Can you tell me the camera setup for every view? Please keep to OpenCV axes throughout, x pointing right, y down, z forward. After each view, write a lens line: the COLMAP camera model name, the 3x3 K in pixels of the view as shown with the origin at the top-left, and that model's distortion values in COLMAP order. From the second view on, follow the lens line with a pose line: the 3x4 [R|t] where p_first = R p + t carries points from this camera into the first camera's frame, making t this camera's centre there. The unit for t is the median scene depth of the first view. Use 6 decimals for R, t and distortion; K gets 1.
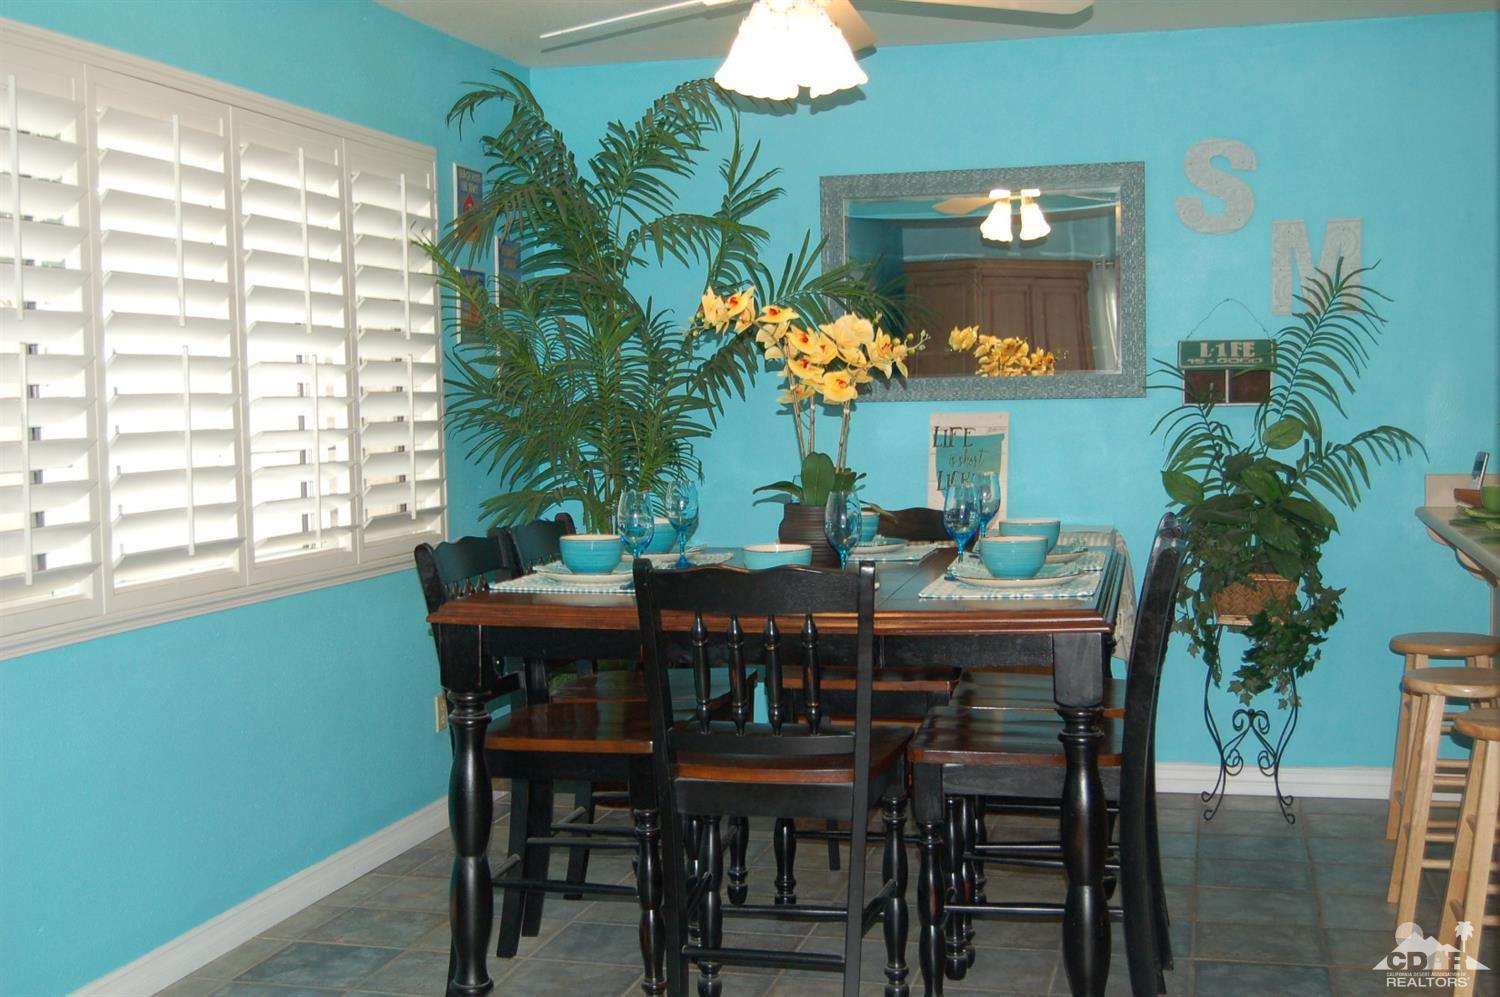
lens RADIAL K [[1798.2, 0, 750.0], [0, 1798.2, 499.1], [0, 0, 1]] dist [-0.026405, -0.021103]
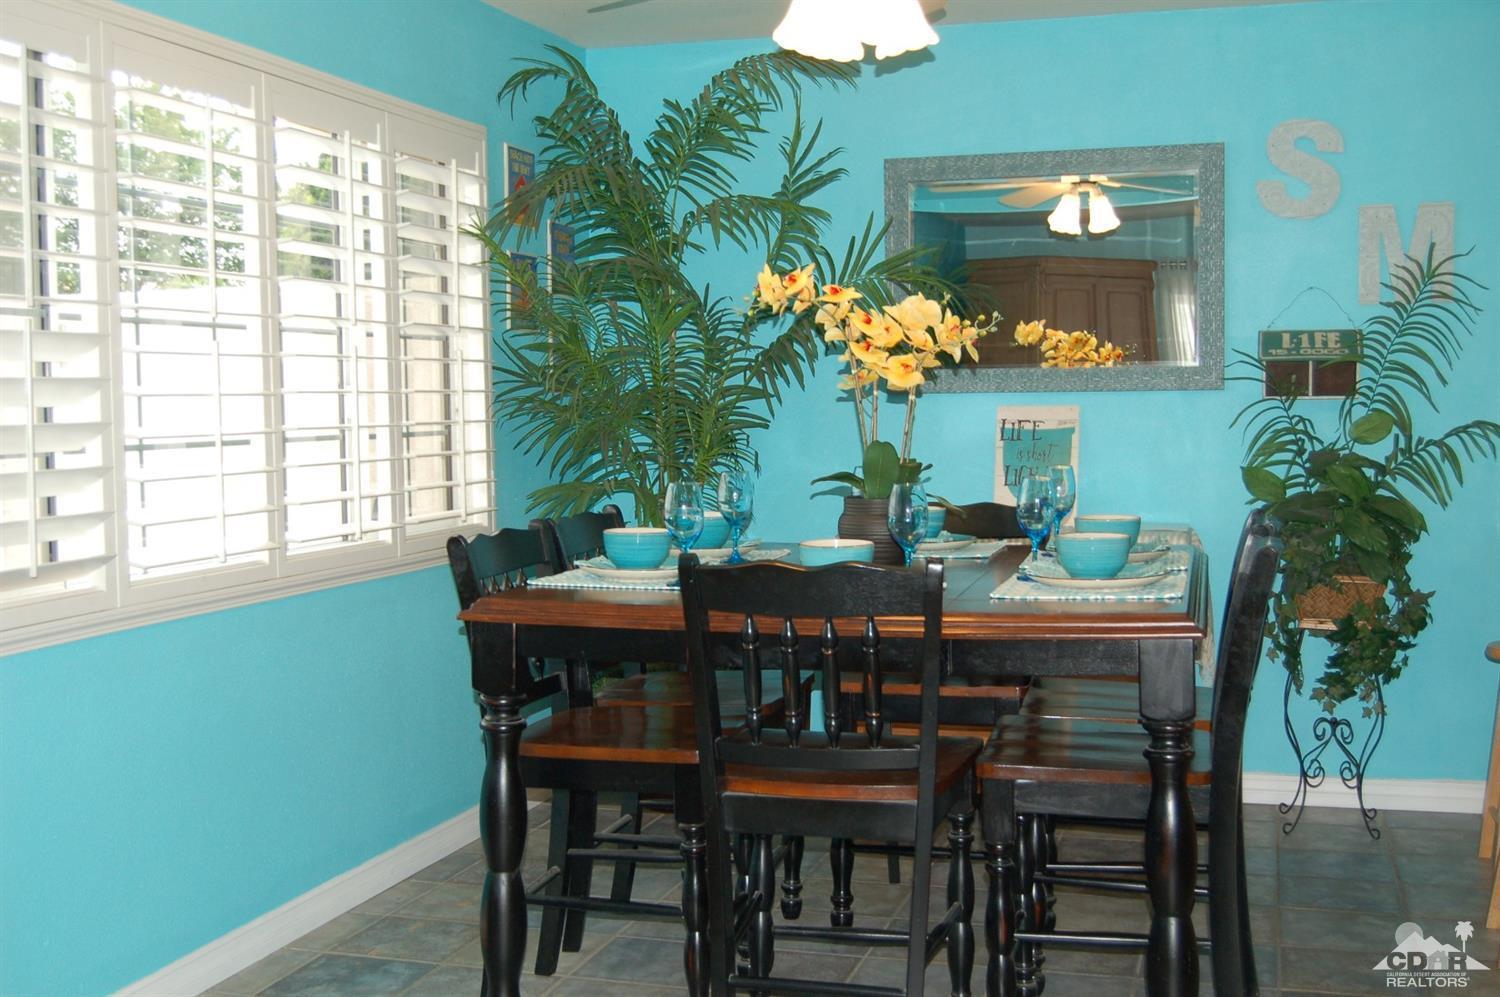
lens RADIAL K [[1742.5, 0, 753.8], [0, 1742.5, 501.0], [0, 0, 1]] dist [-0.032844, -0.012789]
pose [[0.999407, 0.007824, -0.033541, 0.001885], [-0.007764, 0.999968, 0.001914, 0.002785], [0.033555, -0.001652, 0.999436, 0.070944]]
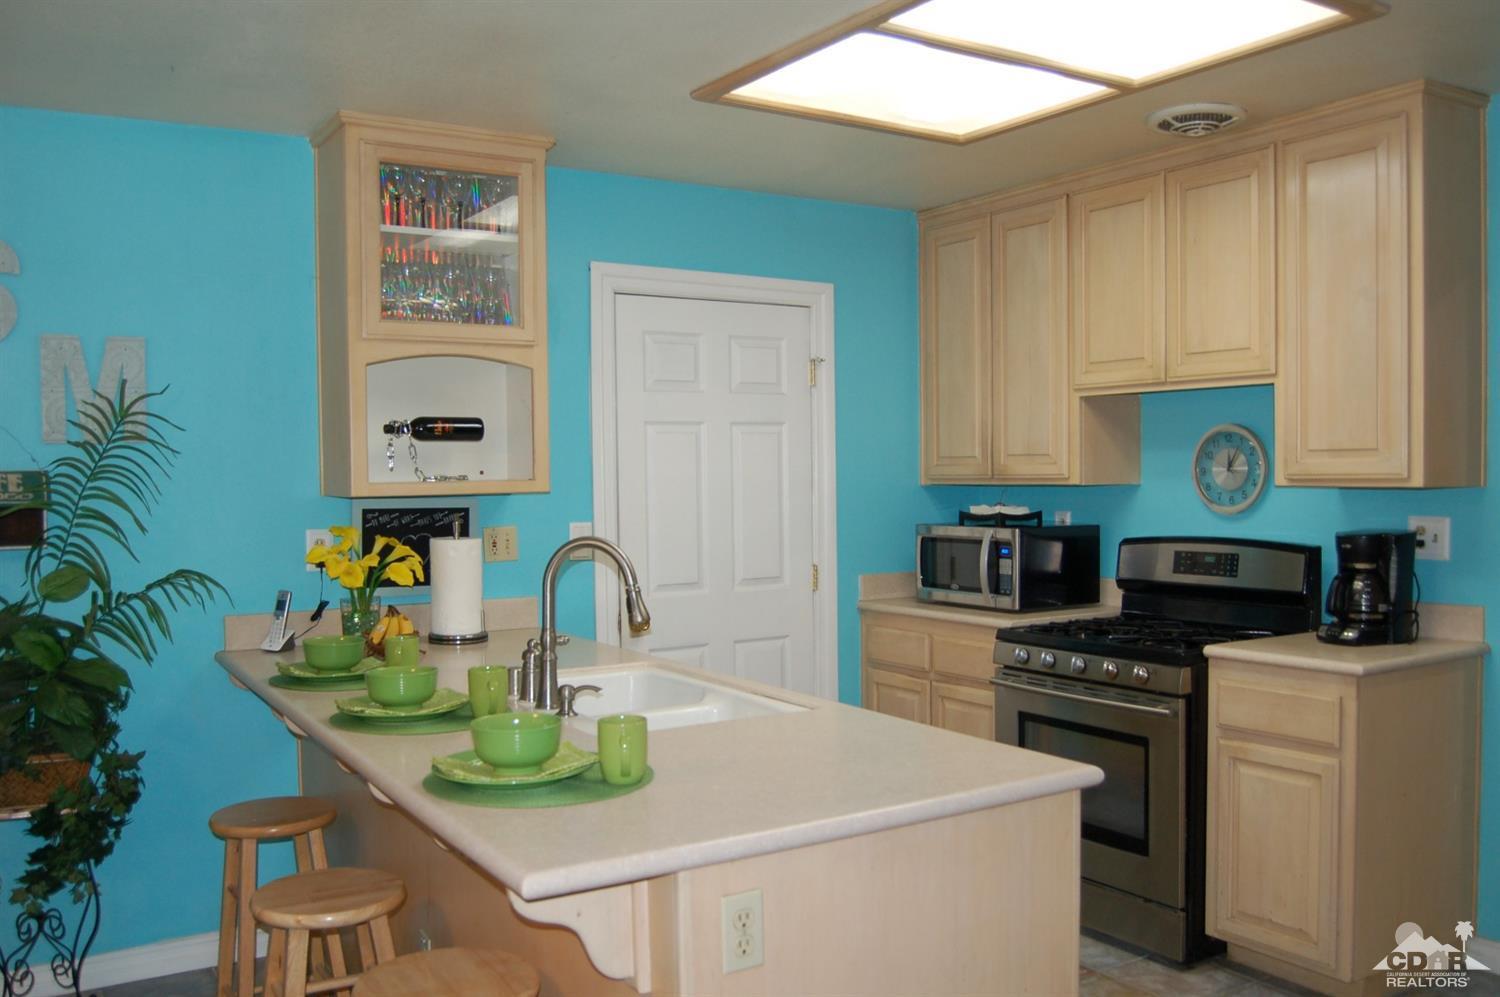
lens RADIAL K [[1273.0, 0, 749.0], [0, 1273.0, 520.1], [0, 0, 1]] dist [-0.080783, 0.026449]
pose [[0.683788, -0.022157, 0.729344, 0.090099], [0.044766, 0.998930, -0.011623, -0.045143], [-0.728306, 0.040597, 0.684049, 0.359222]]
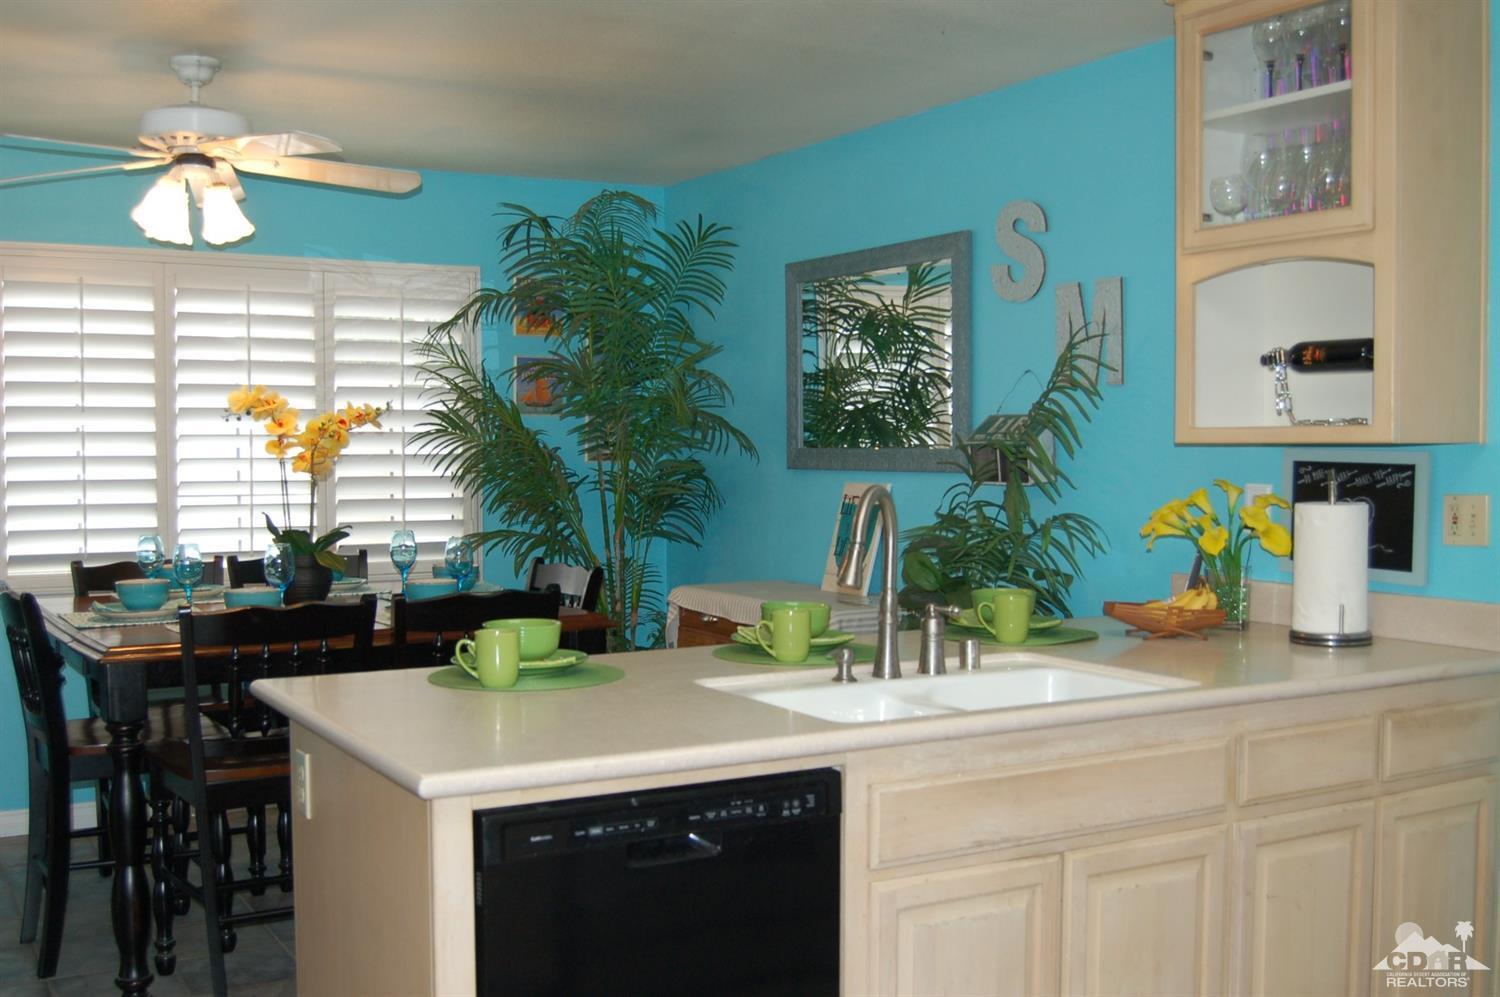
lens RADIAL K [[1599.7, 0, 738.6], [0, 1599.7, 505.7], [0, 0, 1]] dist [-0.045219, -0.023261]
pose [[0.698516, 0.042313, -0.714342, 0.798618], [-0.051903, 0.998617, 0.008399, -0.042365], [0.713709, 0.031210, 0.699746, 0.327563]]
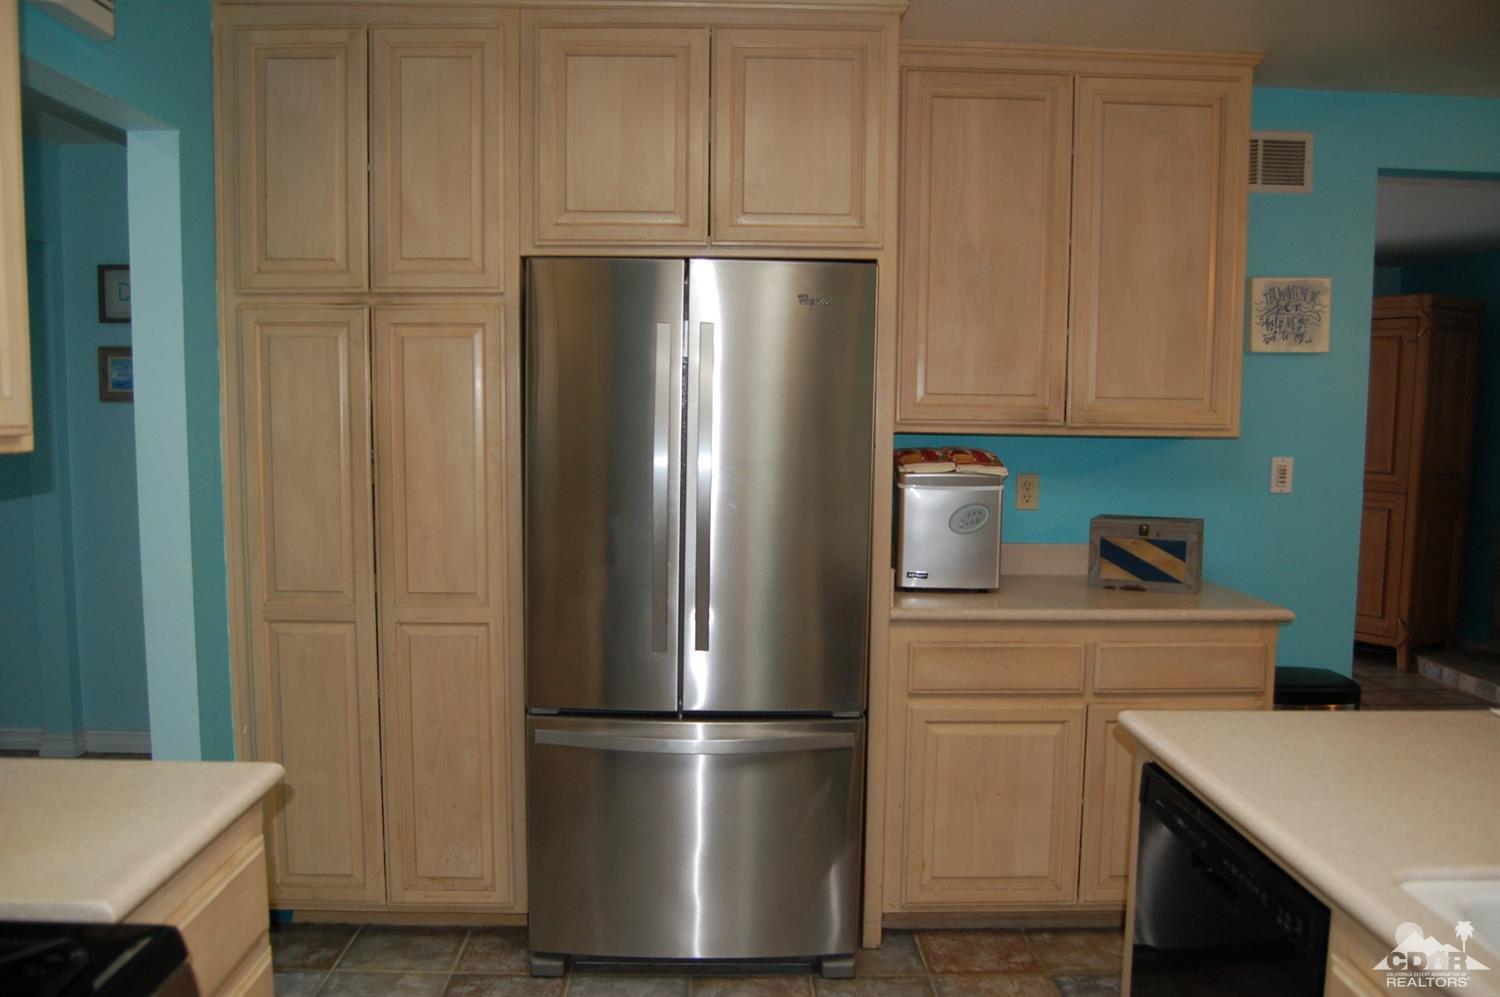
lens RADIAL K [[1175.7, 0, 735.7], [0, 1175.7, 523.7], [0, 0, 1]] dist [-0.101276, 0.044888]
pose [[-0.964449, 0.035504, -0.261873, 0.675099], [-0.007588, 0.986805, 0.161736, -0.085653], [0.264160, 0.157973, -0.951454, 0.866481]]
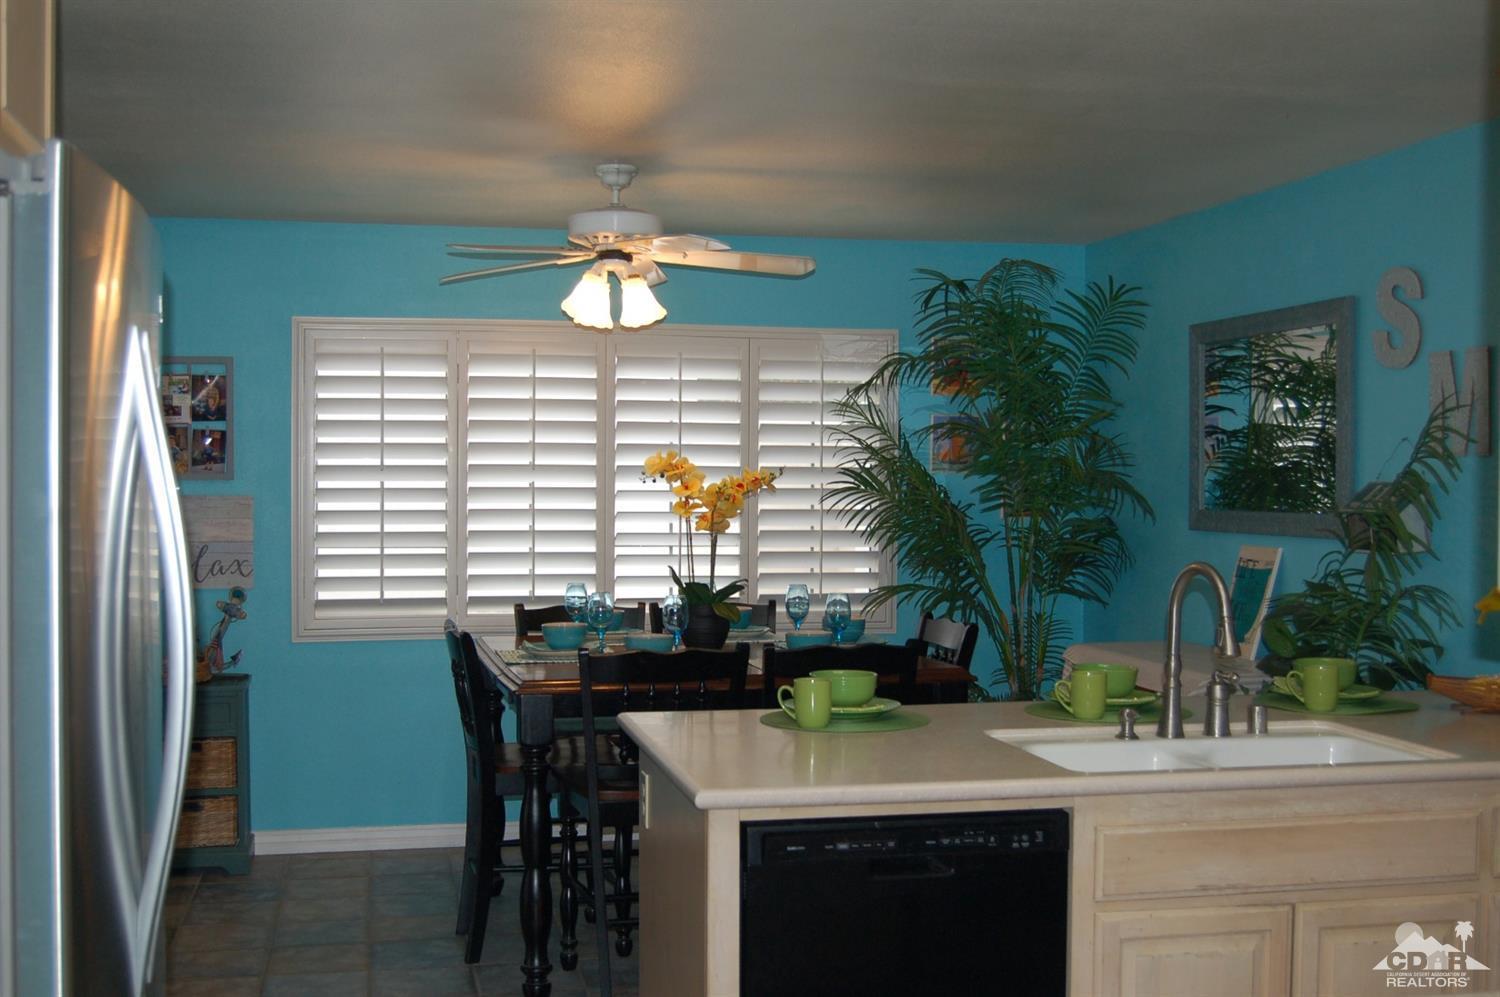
lens RADIAL K [[1742.5, 0, 753.8], [0, 1742.5, 501.0], [0, 0, 1]] dist [-0.032844, -0.012789]
pose [[0.453370, 0.030331, -0.890806, 0.959689], [-0.065524, 0.997851, 0.000627, -0.060769], [0.888911, 0.058085, 0.454383, 0.311548]]
